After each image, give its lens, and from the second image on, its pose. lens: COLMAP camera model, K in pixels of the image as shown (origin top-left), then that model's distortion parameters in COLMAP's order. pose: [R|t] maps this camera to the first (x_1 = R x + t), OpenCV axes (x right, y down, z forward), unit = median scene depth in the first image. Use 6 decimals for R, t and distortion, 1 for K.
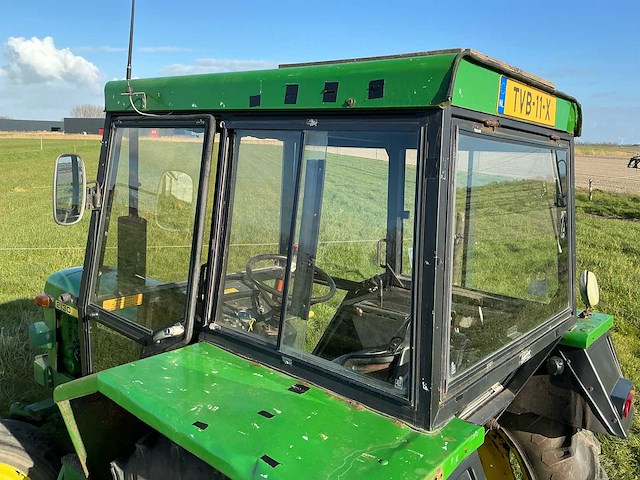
lens RADIAL K [[532.2, 0, 322.4], [0, 532.2, 237.1], [0, 0, 1]] dist [0.104014, -0.203640]
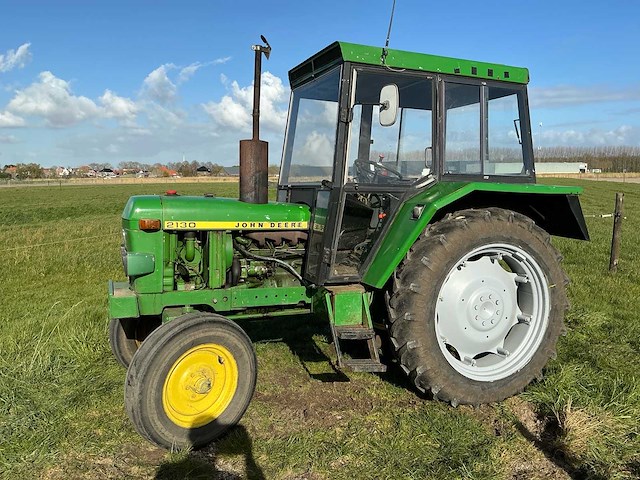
lens RADIAL K [[532.2, 0, 320.2], [0, 532.2, 242.8], [0, 0, 1]] dist [0.104014, -0.203640]
pose [[0.487549, -0.127444, 0.863744, -2.121488], [0.125169, 0.989273, 0.075313, 0.195450], [-0.864077, 0.071395, 0.498271, 0.338652]]
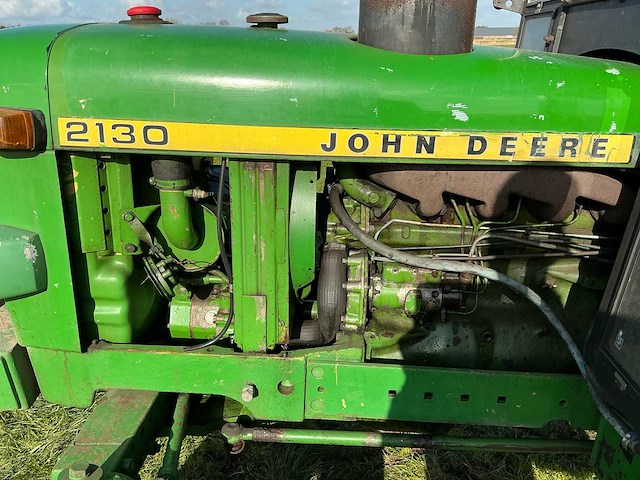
lens RADIAL K [[532.2, 0, 316.6], [0, 532.2, 237.1], [0, 0, 1]] dist [0.104014, -0.203640]
pose [[0.805535, -0.226266, 0.547647, -0.925961], [0.101069, 0.963145, 0.249272, 0.200926], [-0.583865, -0.145447, 0.798715, 1.134743]]
